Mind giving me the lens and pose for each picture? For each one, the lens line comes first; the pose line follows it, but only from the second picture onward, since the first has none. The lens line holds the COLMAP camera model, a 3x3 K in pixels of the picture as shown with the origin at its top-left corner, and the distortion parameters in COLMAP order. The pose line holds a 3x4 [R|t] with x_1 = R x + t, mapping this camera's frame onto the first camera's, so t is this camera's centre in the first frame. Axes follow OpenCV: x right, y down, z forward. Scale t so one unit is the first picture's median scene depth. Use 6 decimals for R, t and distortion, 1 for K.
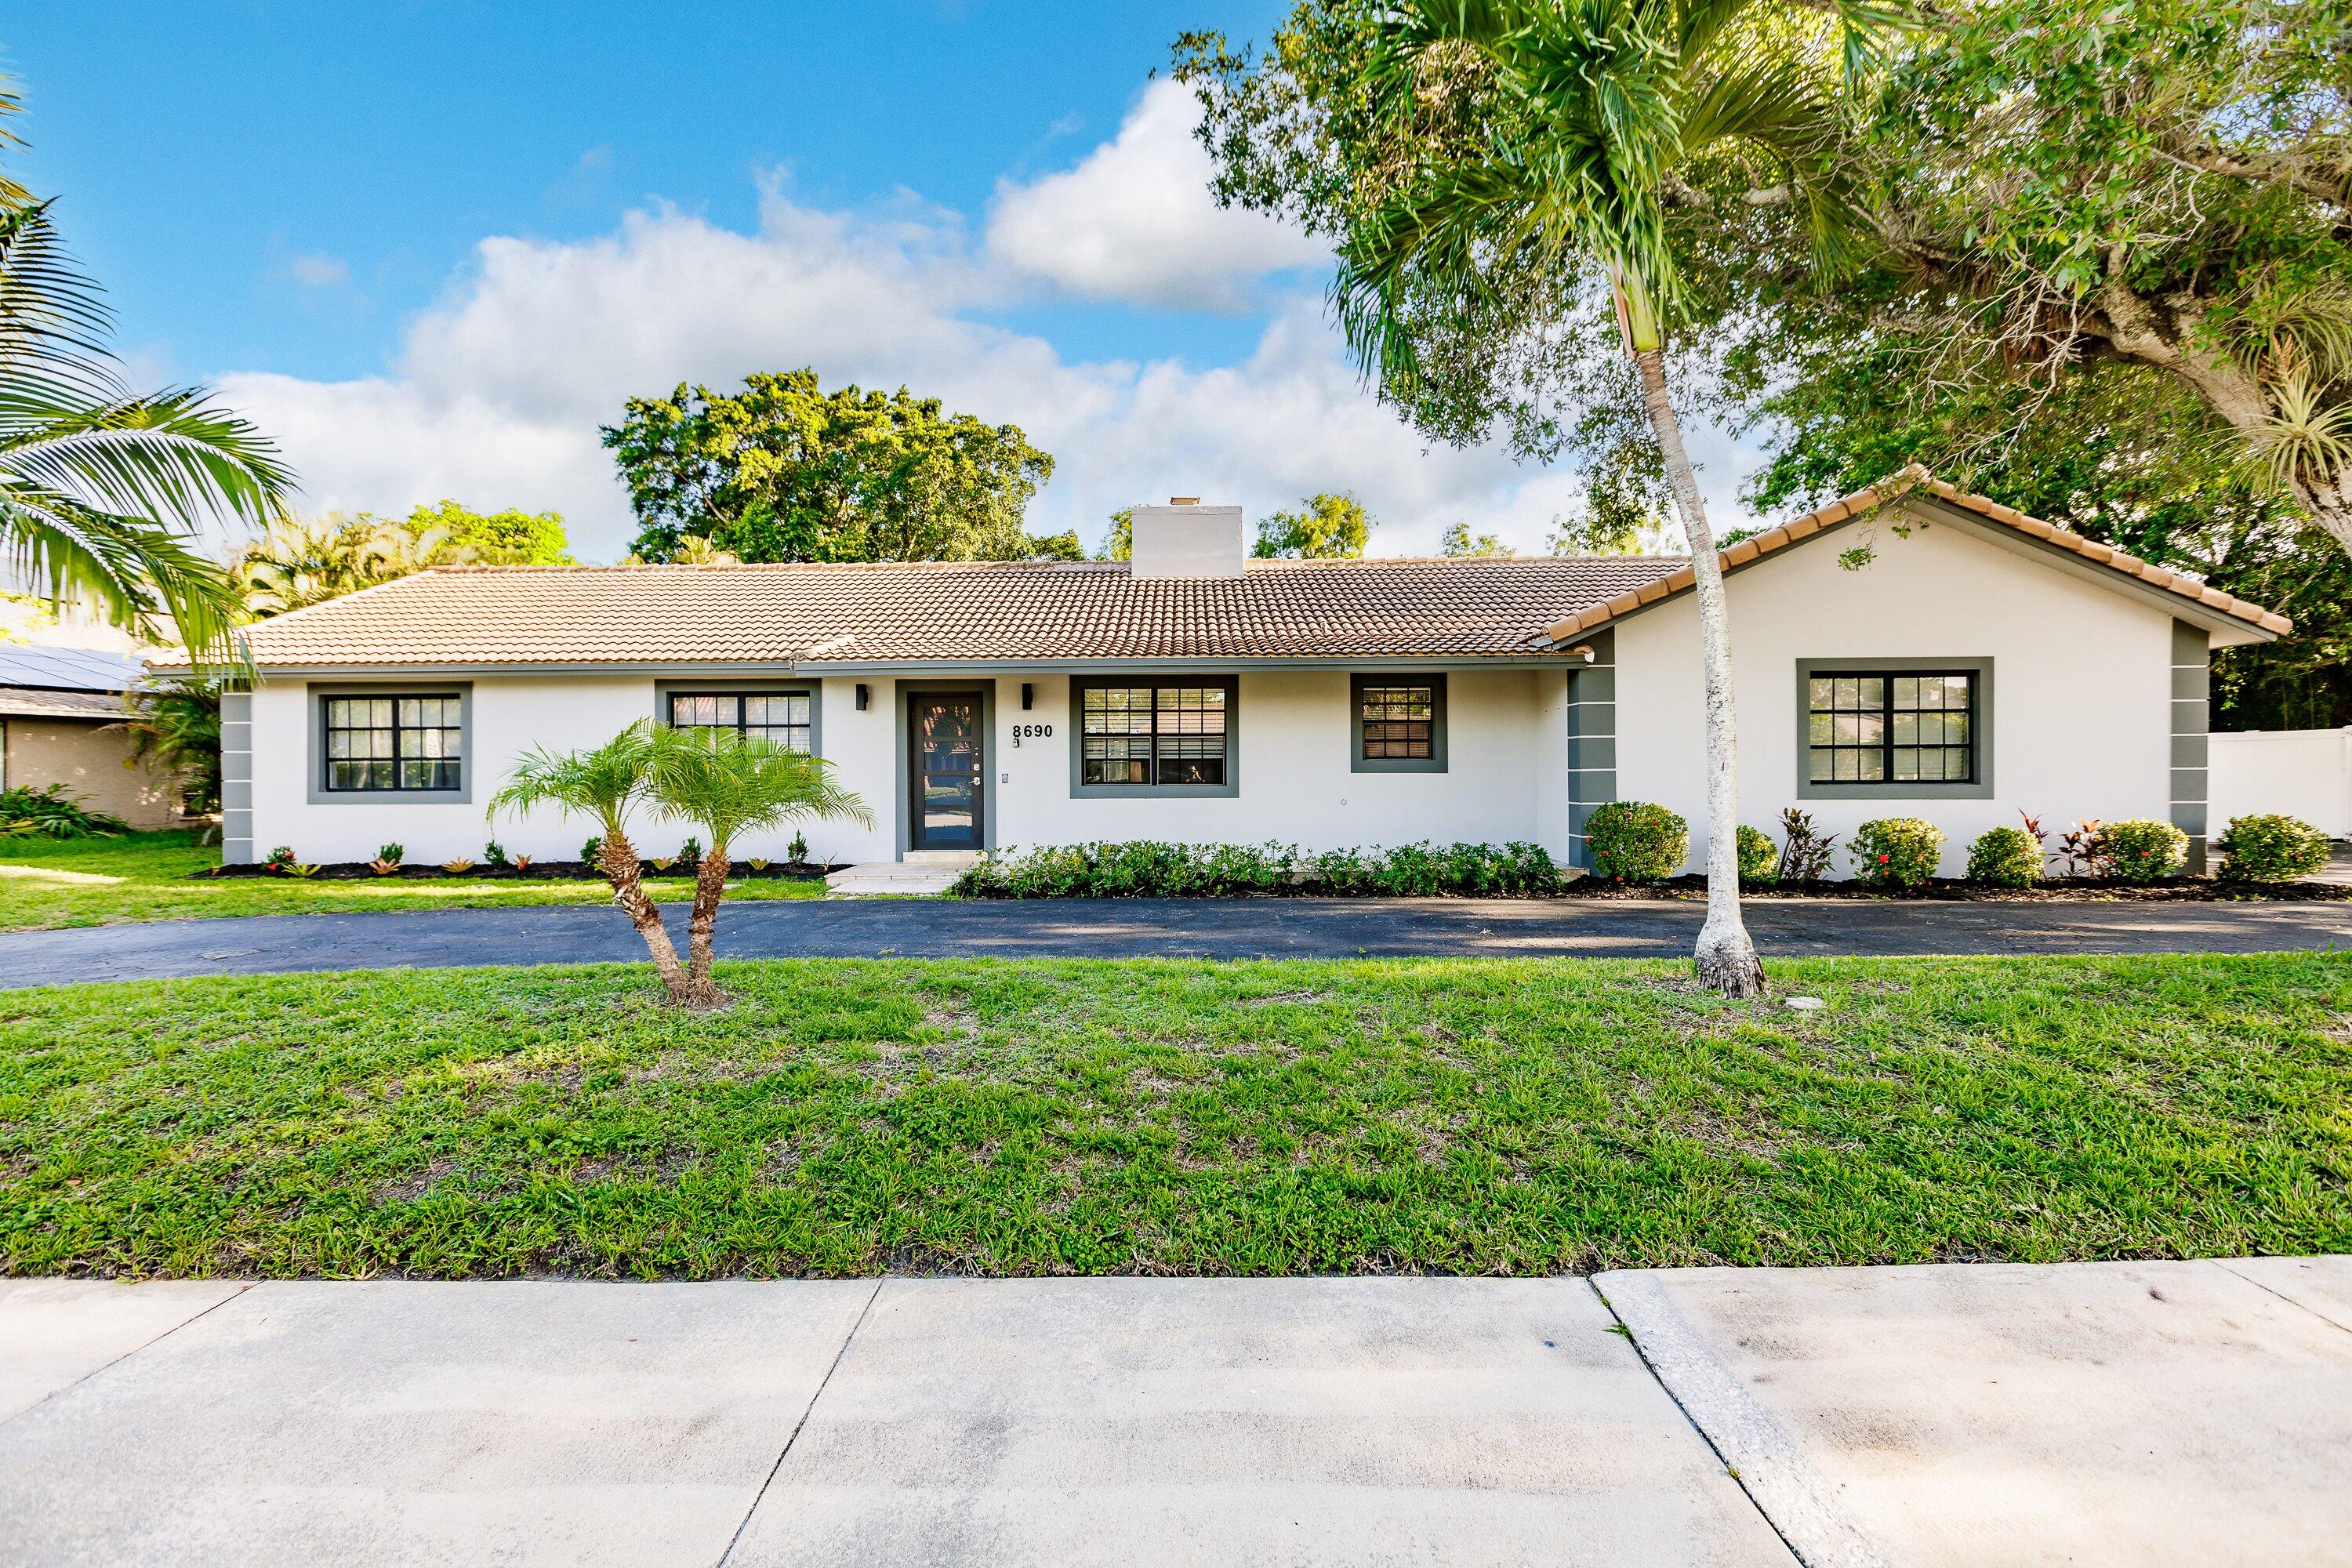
lens RADIAL K [[1055.1, 0, 1173.5], [0, 1055.1, 773.4], [0, 0, 1]] dist [-0.001620, -0.000160]
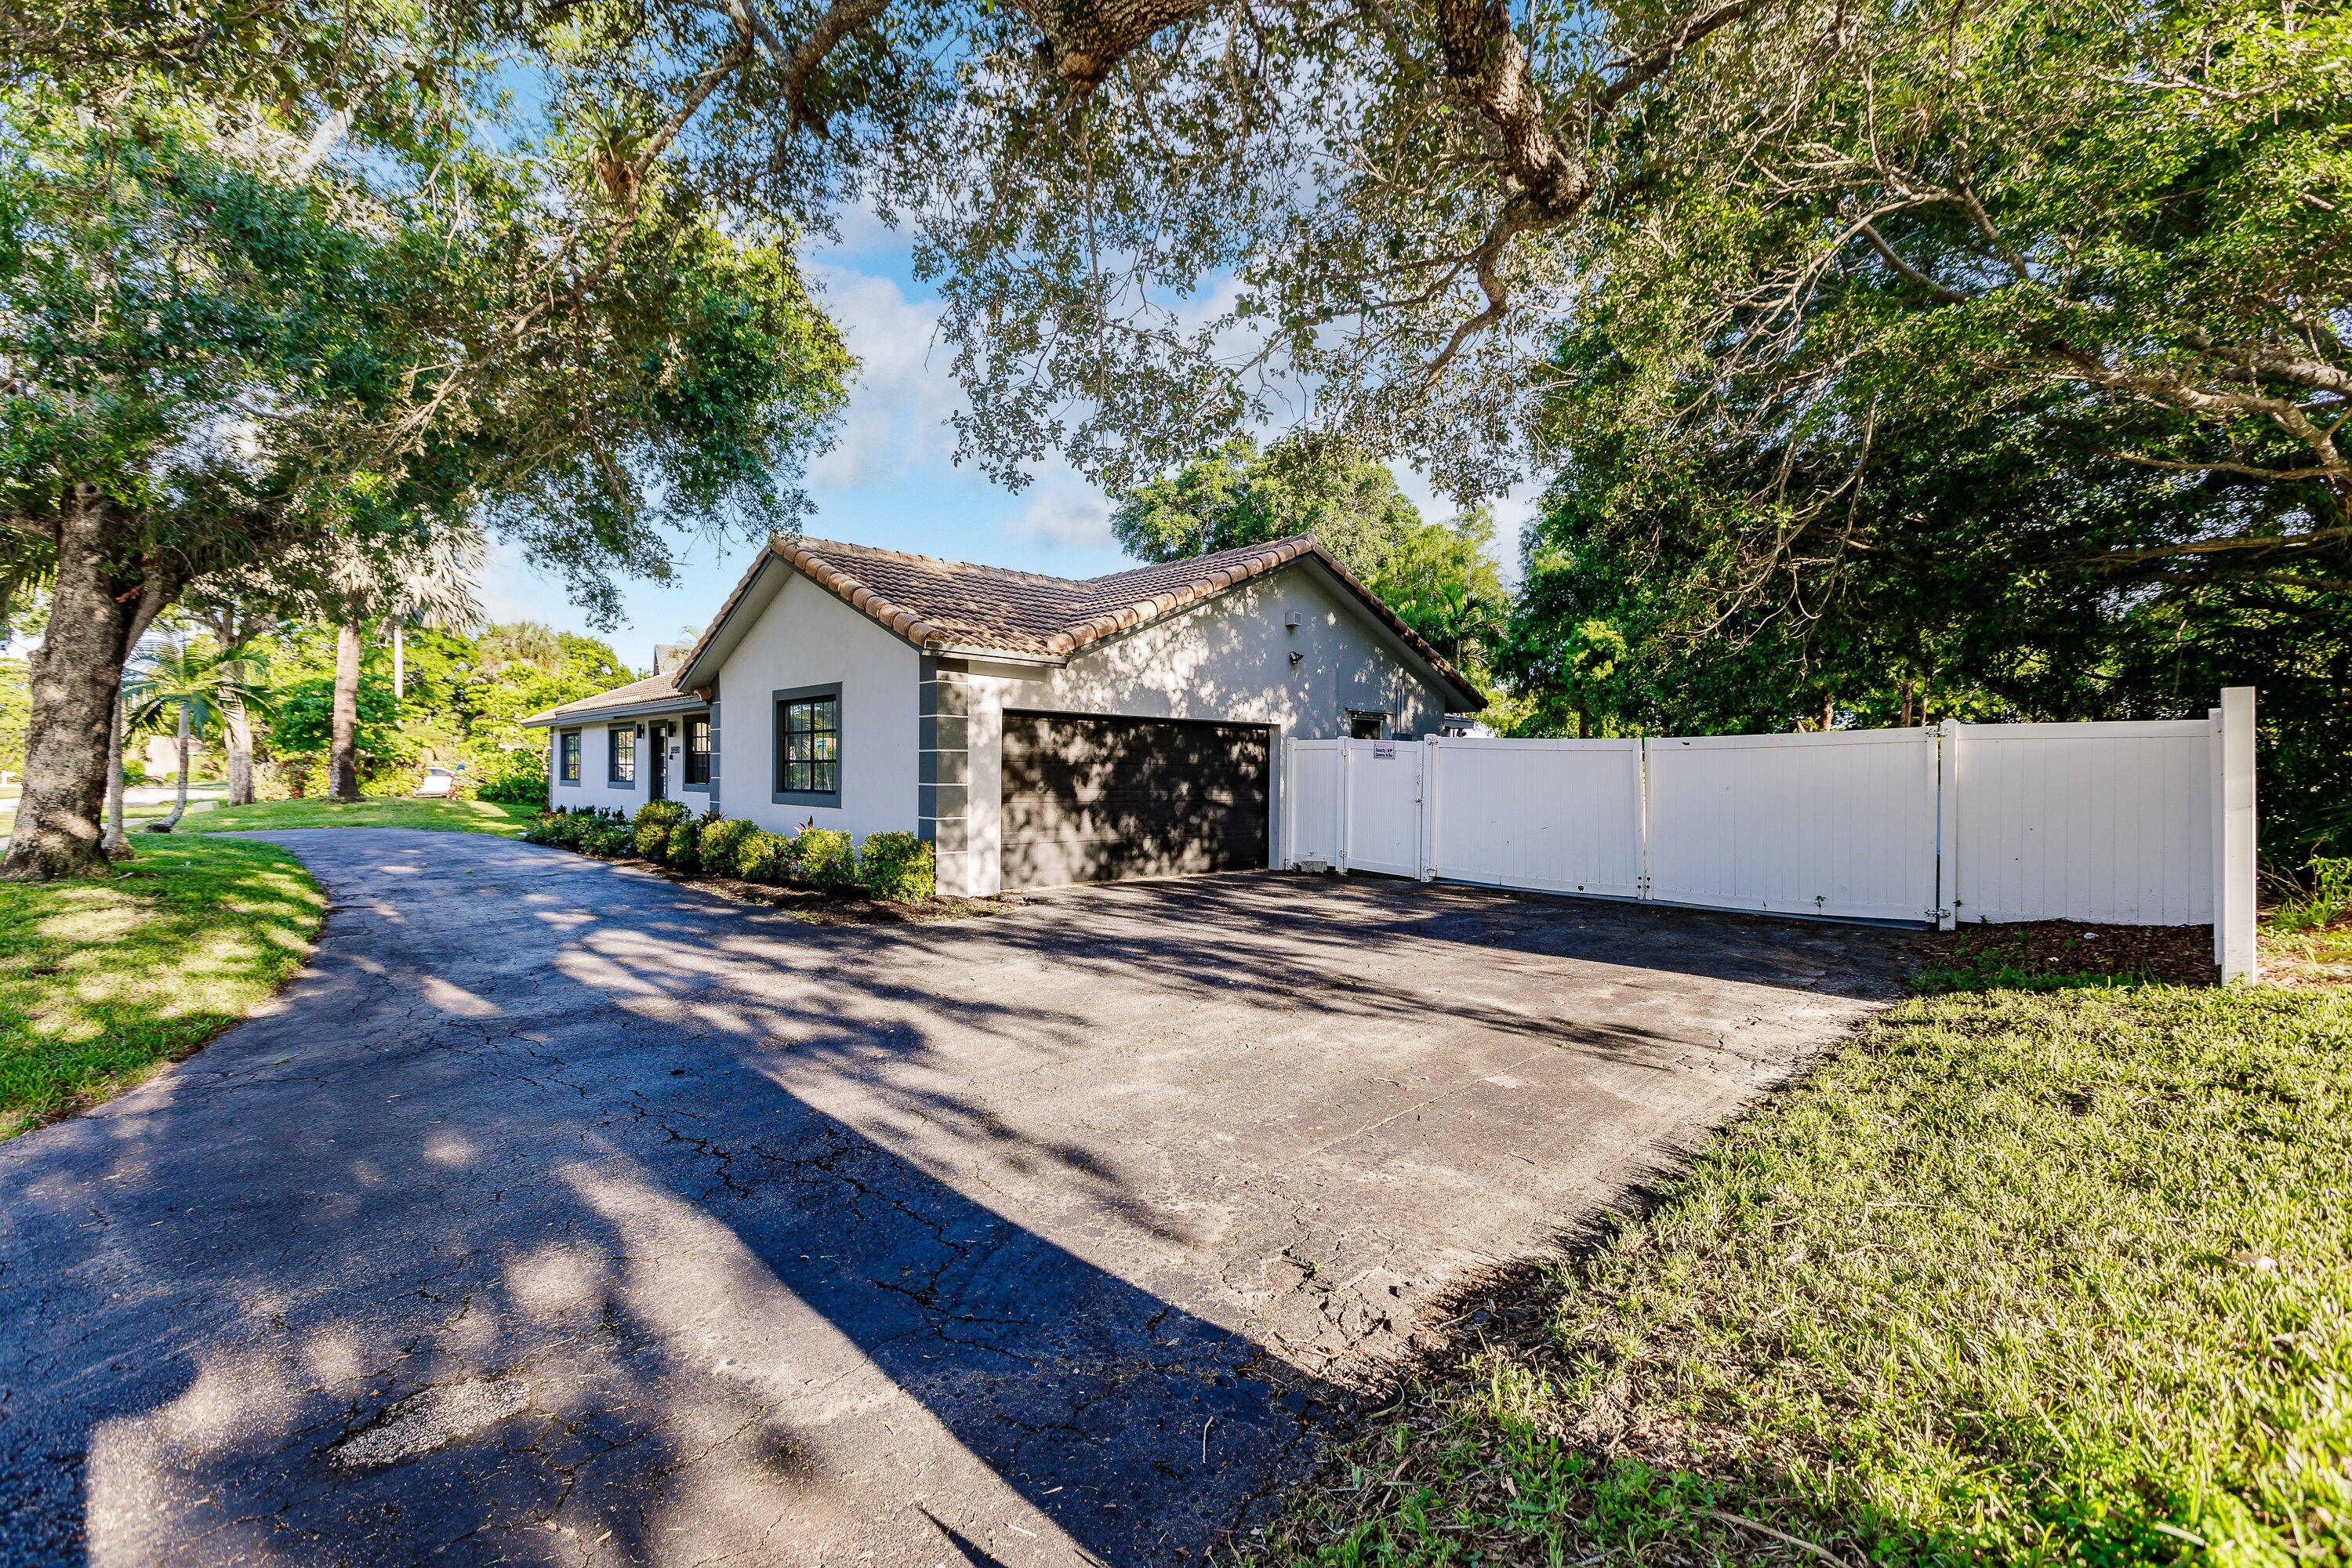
lens RADIAL K [[1061.8, 0, 1181.5], [0, 1061.8, 768.5], [0, 0, 1]] dist [0.001975, 0.000388]
pose [[0.698870, 0.007366, -0.715211, 1.609078], [-0.009792, 0.999952, 0.000731, -0.020117], [0.715182, 0.006493, 0.698909, 0.405676]]
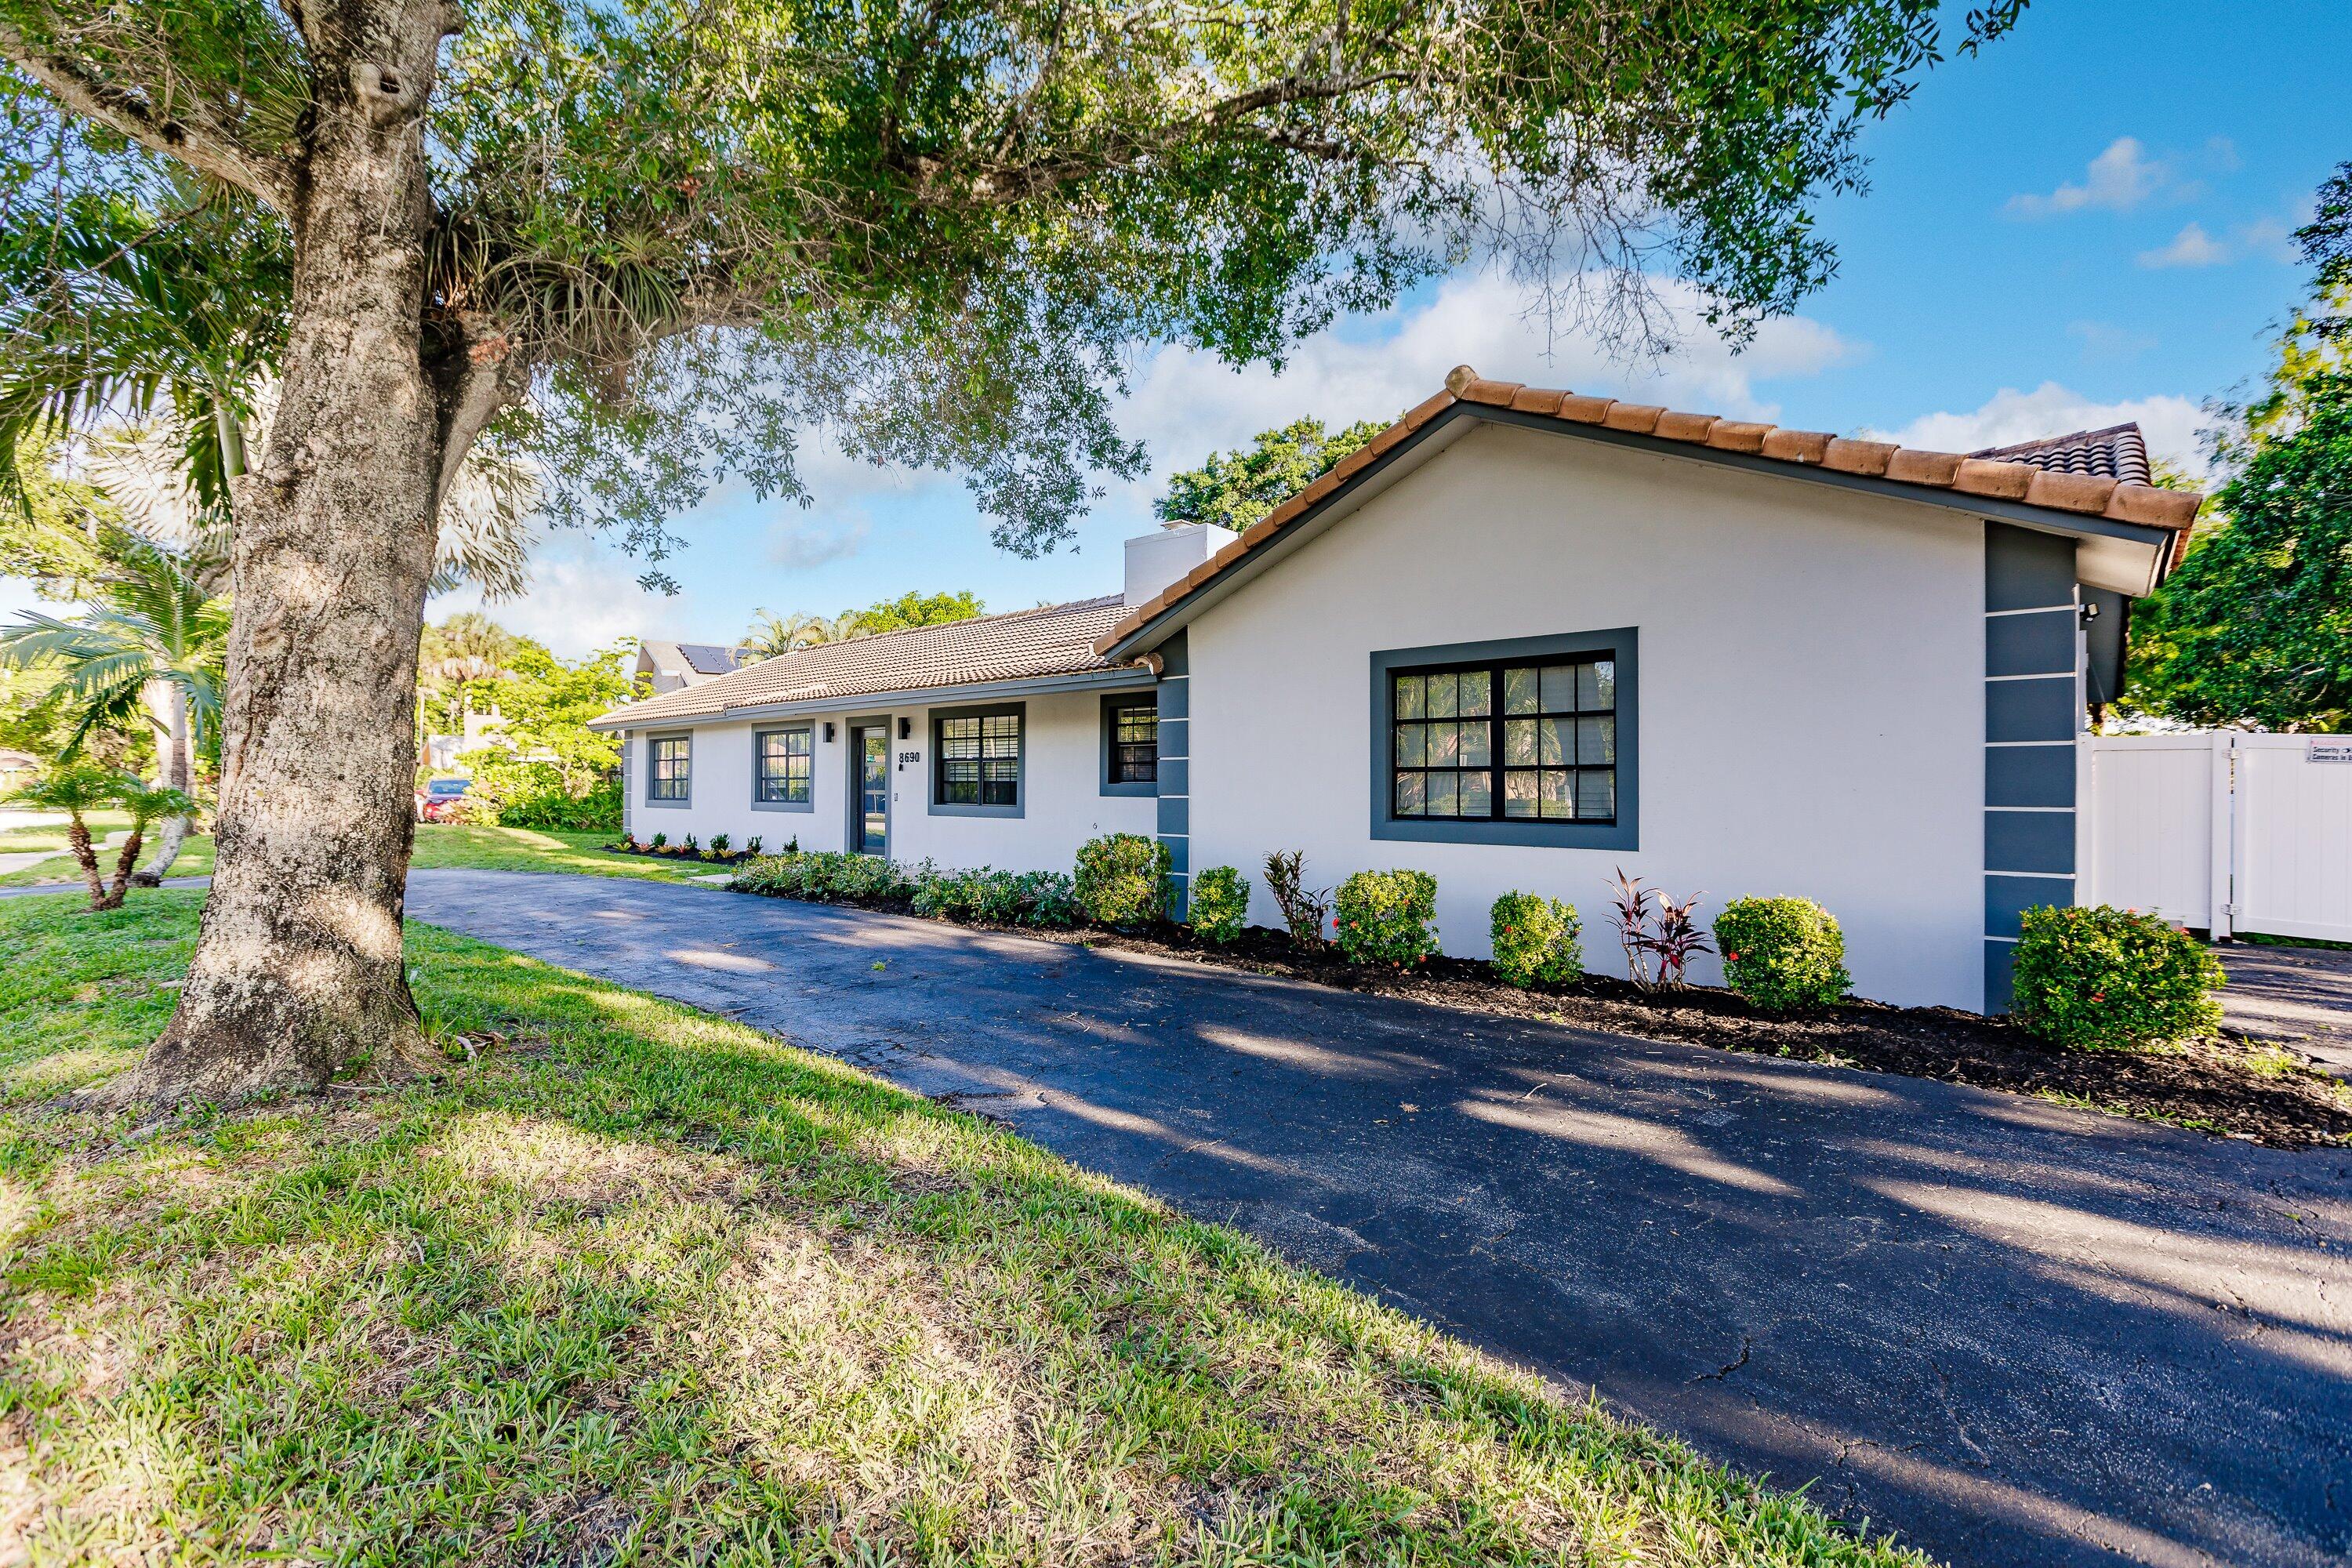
lens RADIAL K [[1055.1, 0, 1173.5], [0, 1055.1, 773.4], [0, 0, 1]] dist [-0.001620, -0.000160]
pose [[0.766494, -0.001464, -0.642250, 0.846076], [-0.006664, 0.999925, -0.010232, -0.012231], [0.642217, 0.012123, 0.766427, 0.288518]]
